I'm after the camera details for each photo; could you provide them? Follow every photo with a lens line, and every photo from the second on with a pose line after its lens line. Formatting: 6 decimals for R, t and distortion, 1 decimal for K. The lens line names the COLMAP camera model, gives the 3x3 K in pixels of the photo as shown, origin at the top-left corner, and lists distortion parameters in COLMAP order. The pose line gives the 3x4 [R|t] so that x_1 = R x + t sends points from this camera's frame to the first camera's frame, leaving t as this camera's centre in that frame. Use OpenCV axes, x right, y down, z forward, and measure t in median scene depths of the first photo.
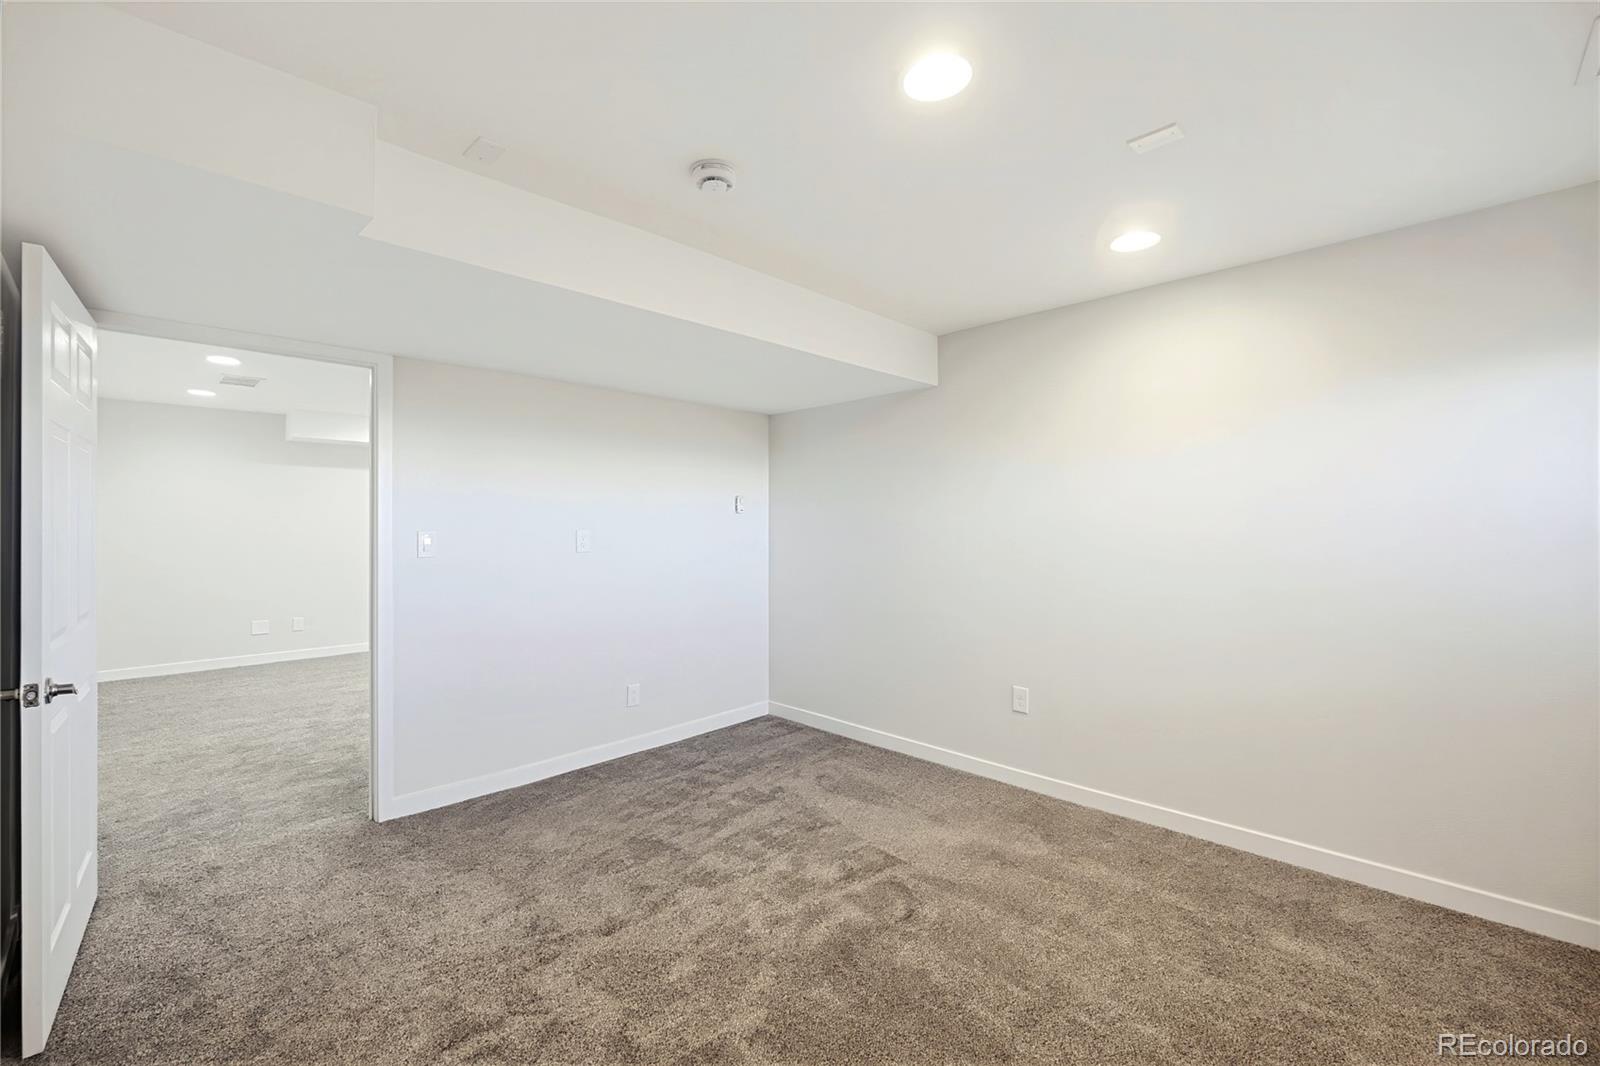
lens RADIAL K [[688.6, 0, 799.6], [0, 688.6, 523.4], [0, 0, 1]] dist [-0.000866, 0.000513]
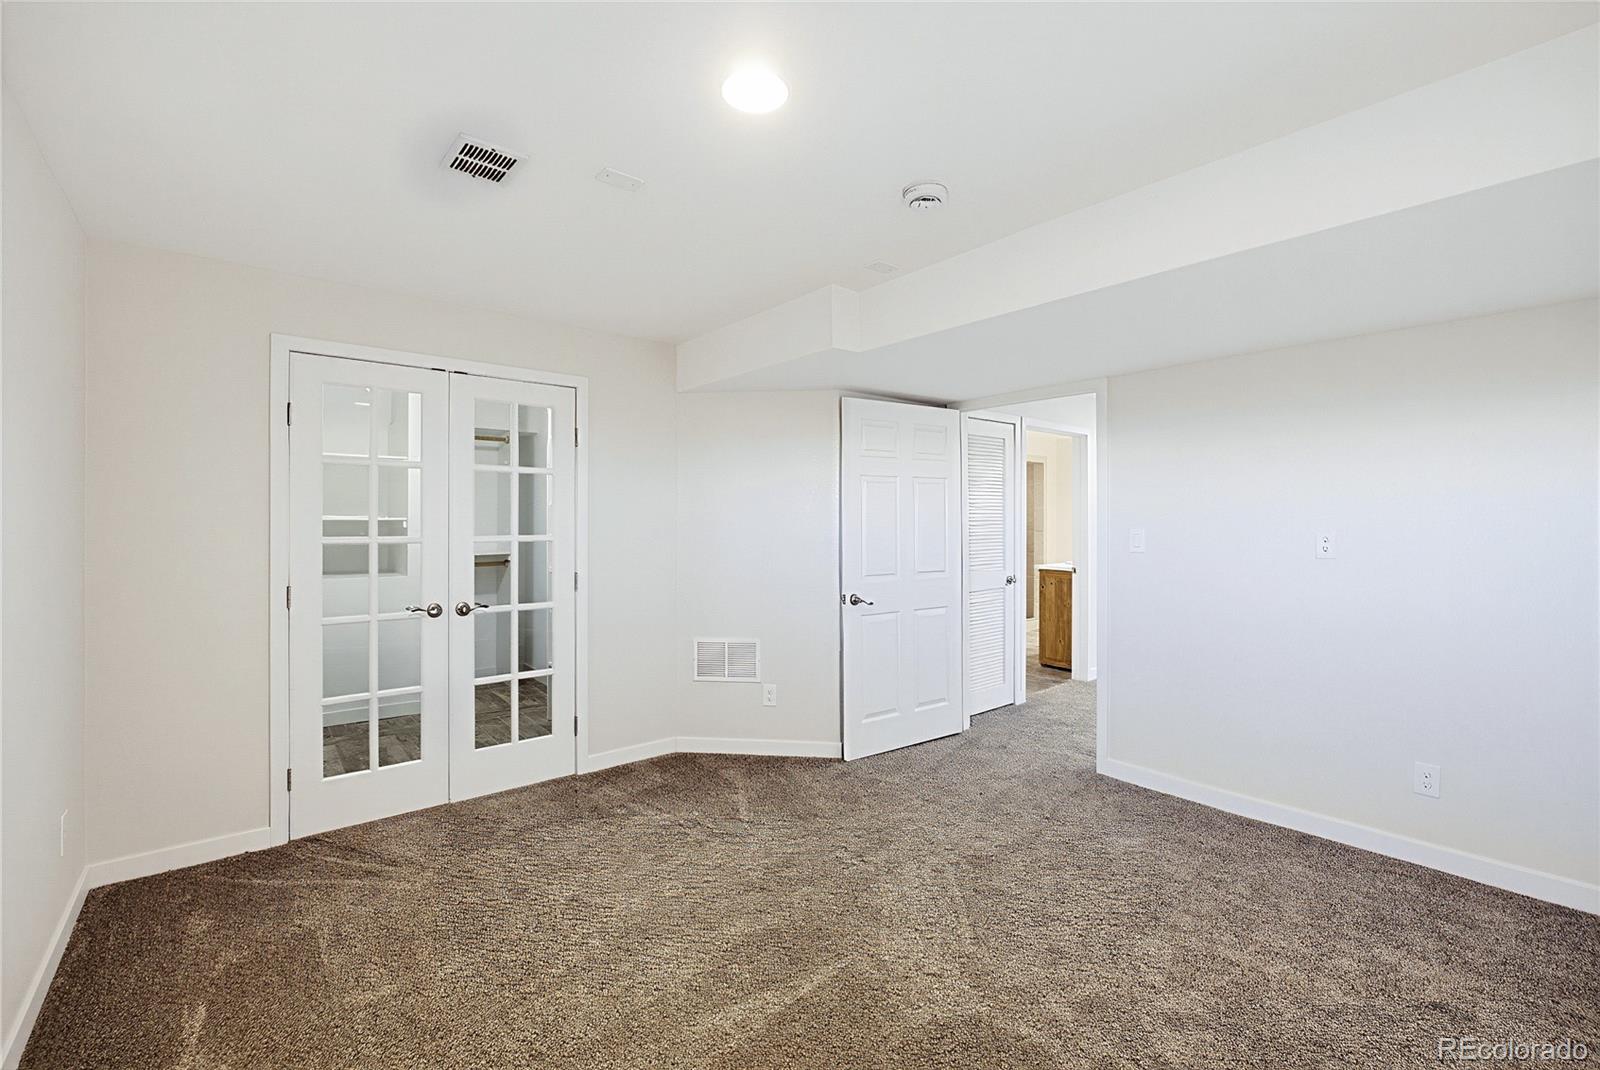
lens RADIAL K [[688.6, 0, 799.6], [0, 688.6, 525.4], [0, 0, 1]] dist [-0.000866, 0.000513]
pose [[-0.115986, -0.002289, -0.993248, 0.642954], [0.004172, 0.999987, -0.002792, 0.005038], [0.993242, -0.004468, -0.115975, 0.629154]]
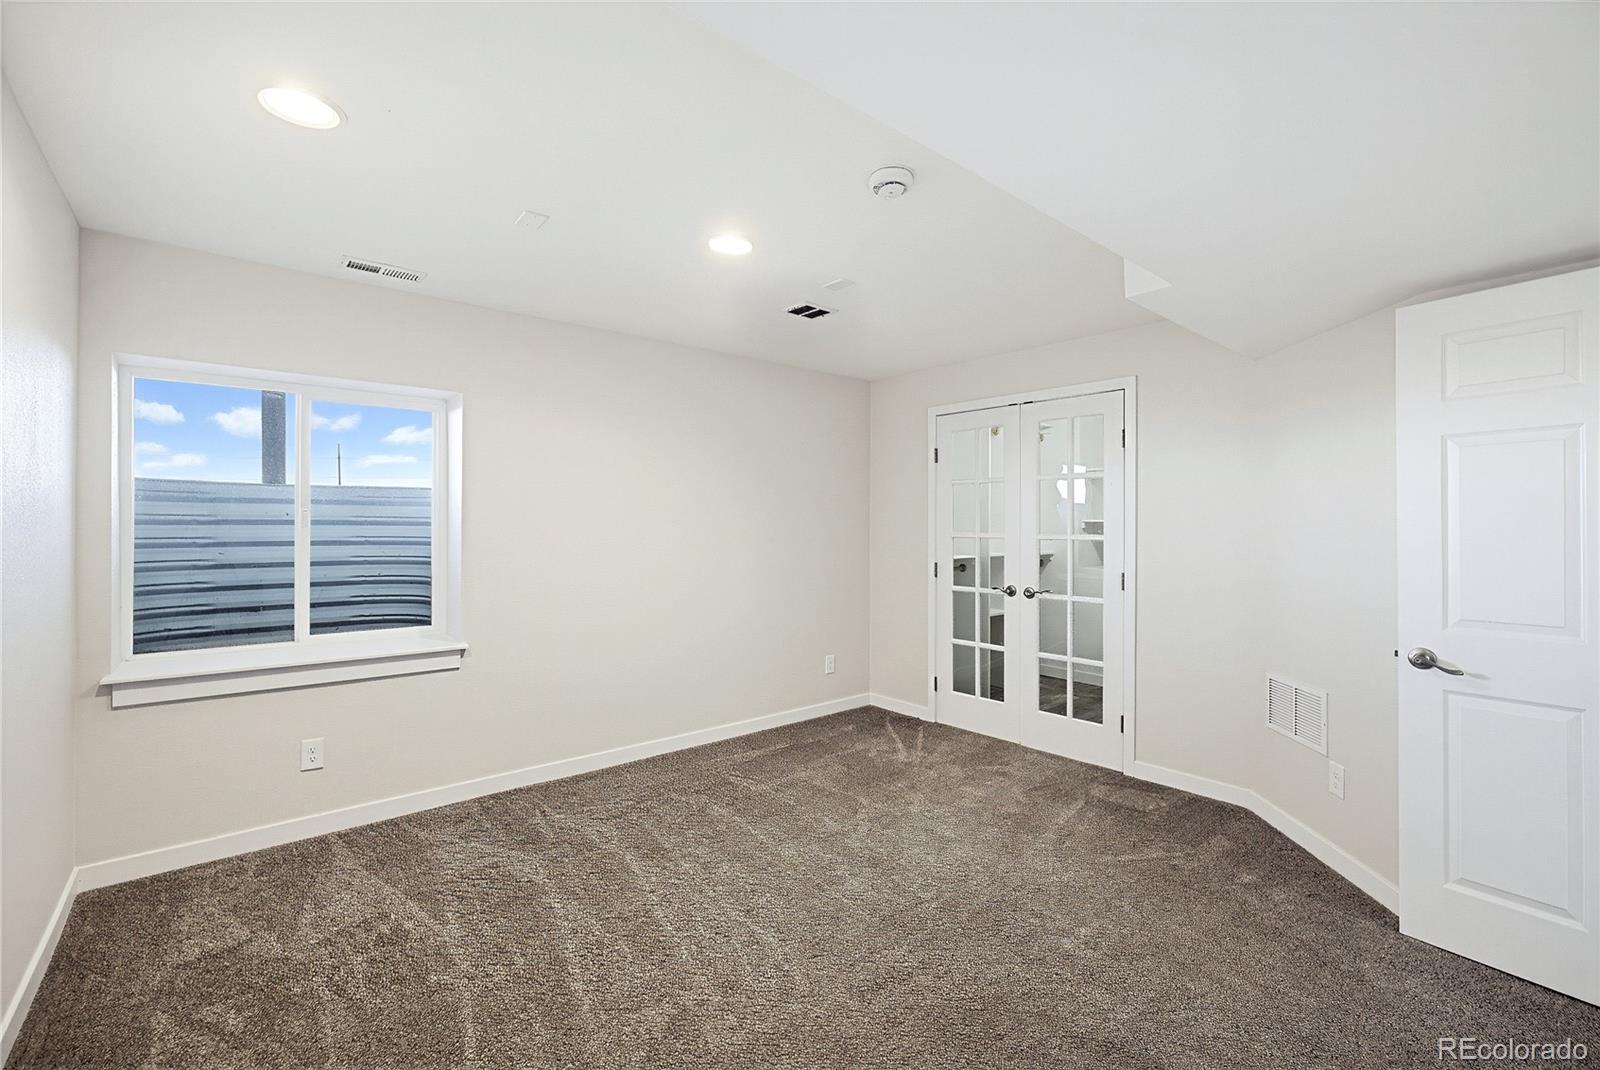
lens RADIAL K [[688.6, 0, 799.6], [0, 688.6, 525.4], [0, 0, 1]] dist [-0.000866, 0.000513]
pose [[-0.996741, -0.006512, 0.080404, -0.052217], [-0.006580, 0.999978, -0.000575, 0.003626], [-0.080399, -0.001103, -0.996762, 1.371899]]
